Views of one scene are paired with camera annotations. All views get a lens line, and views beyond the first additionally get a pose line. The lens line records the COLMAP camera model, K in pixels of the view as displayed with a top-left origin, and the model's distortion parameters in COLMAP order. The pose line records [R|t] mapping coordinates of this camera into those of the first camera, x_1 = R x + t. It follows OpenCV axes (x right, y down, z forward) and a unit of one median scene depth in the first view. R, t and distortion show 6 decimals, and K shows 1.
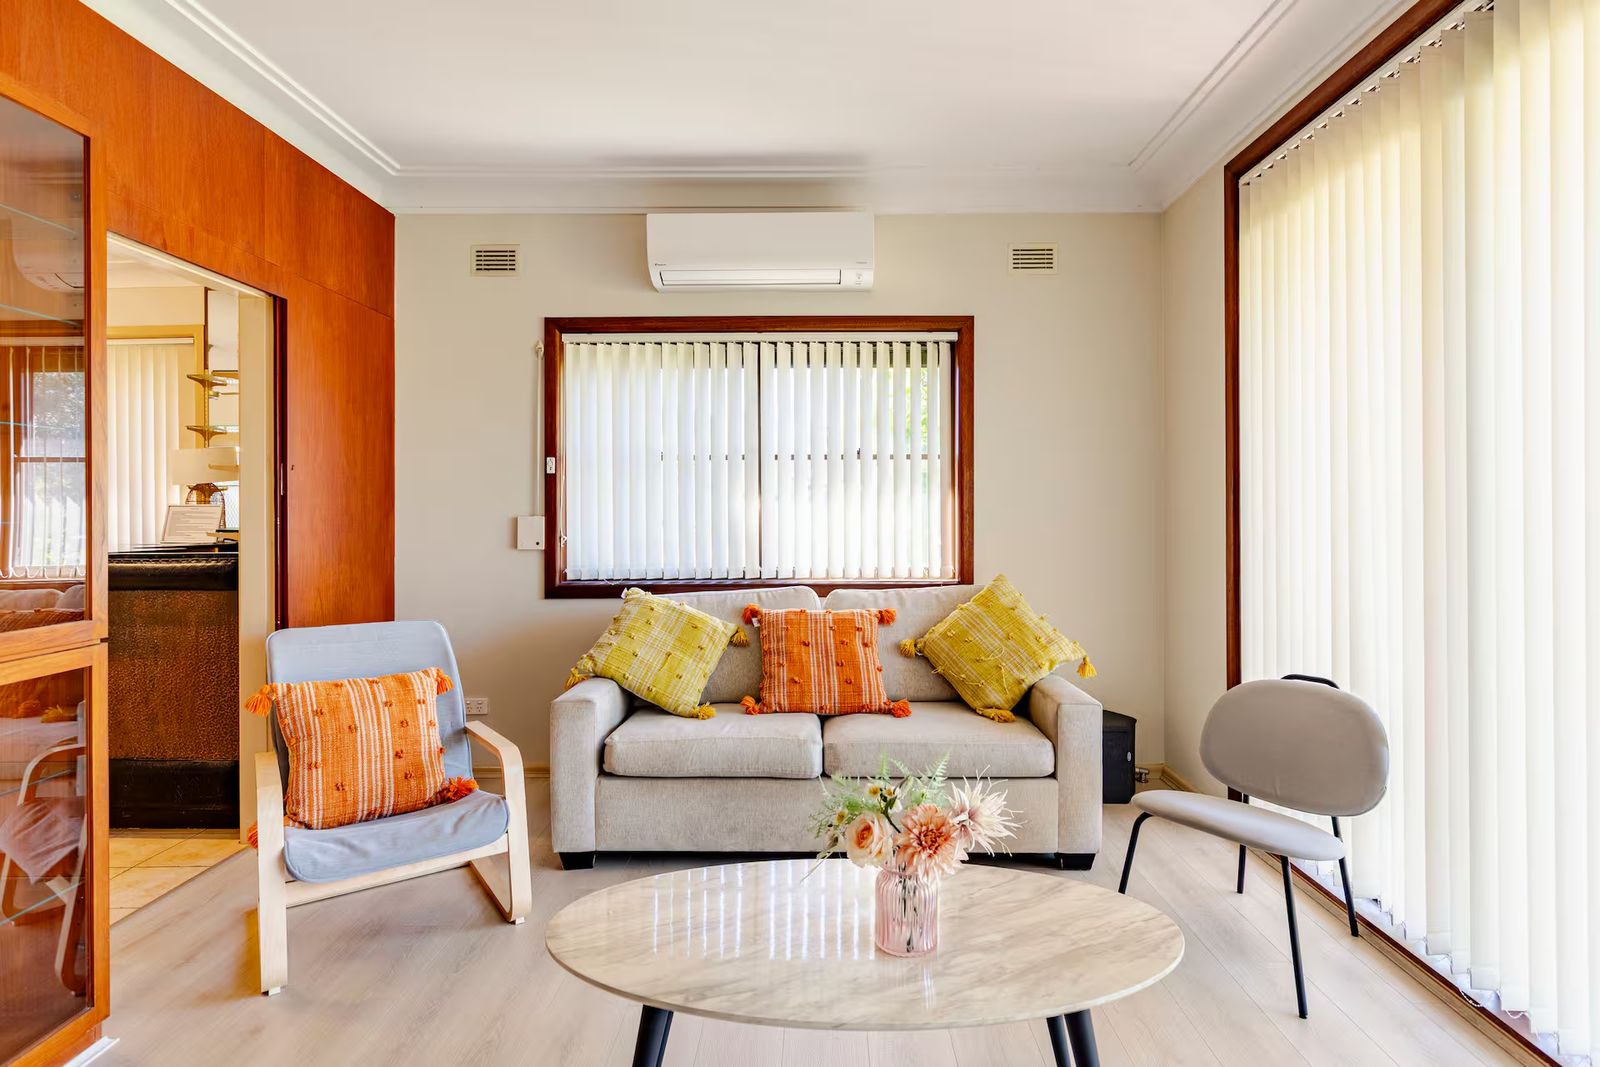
lens RADIAL K [[808.8, 0, 802.0], [0, 808.8, 523.6], [0, 0, 1]] dist [0.005369, -0.003753]
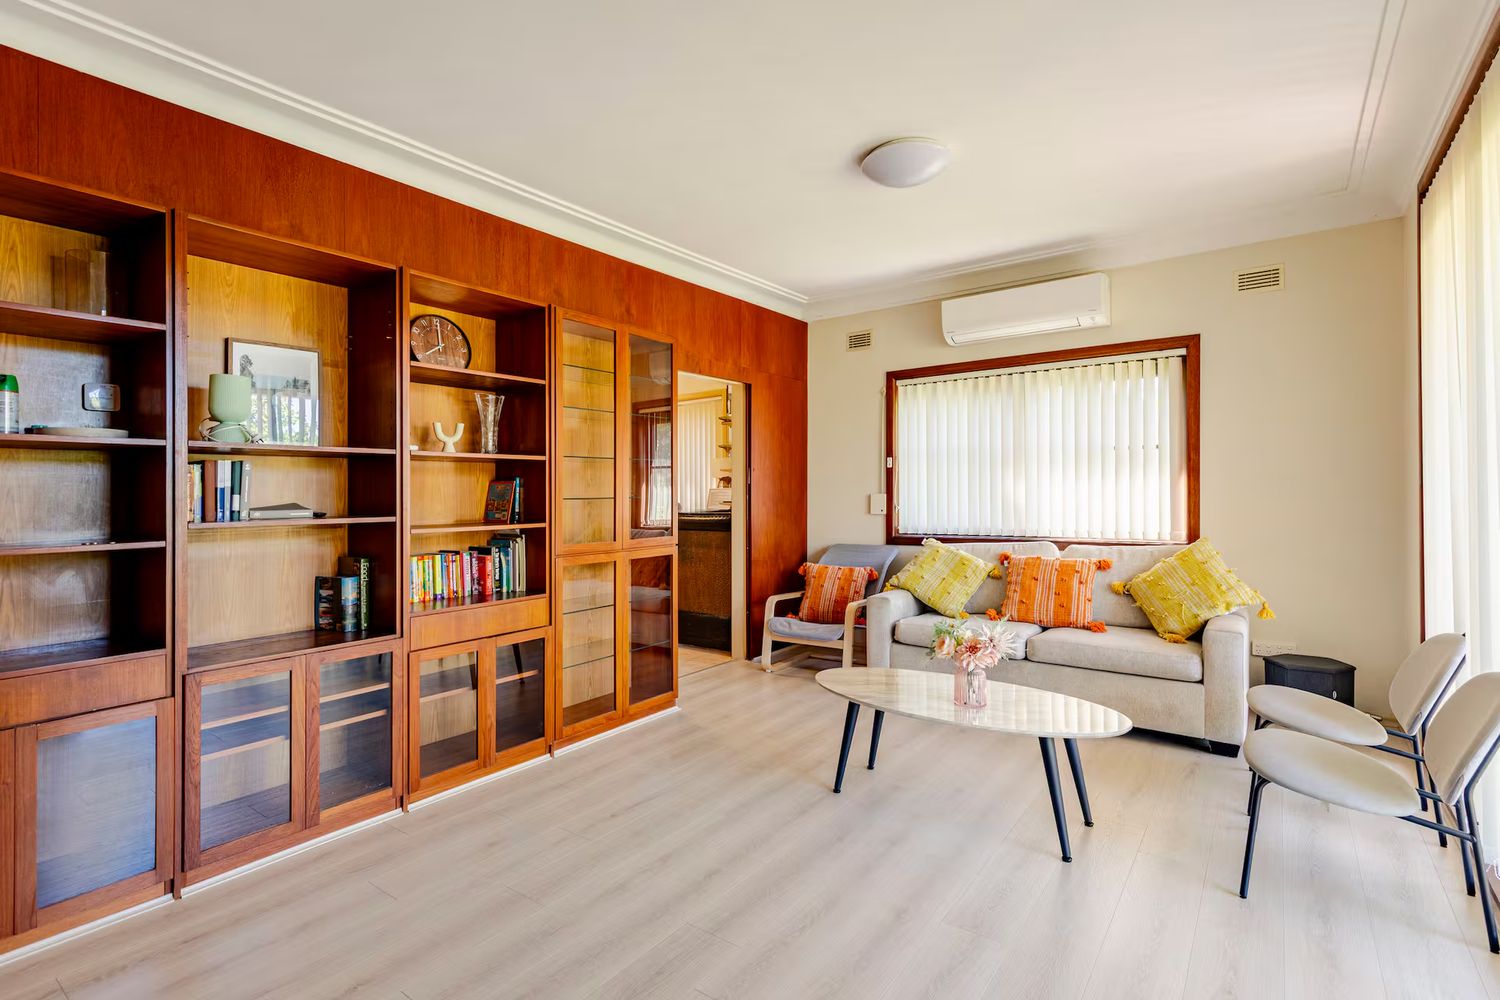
lens RADIAL K [[702.2, 0, 750.0], [0, 702.2, 497.3], [0, 0, 1]] dist [-0.001826, -0.000261]
pose [[0.809243, -0.002507, -0.587469, 0.330581], [-0.000240, 0.999989, -0.004598, 0.004550], [0.587474, 0.003862, 0.809234, -0.344961]]
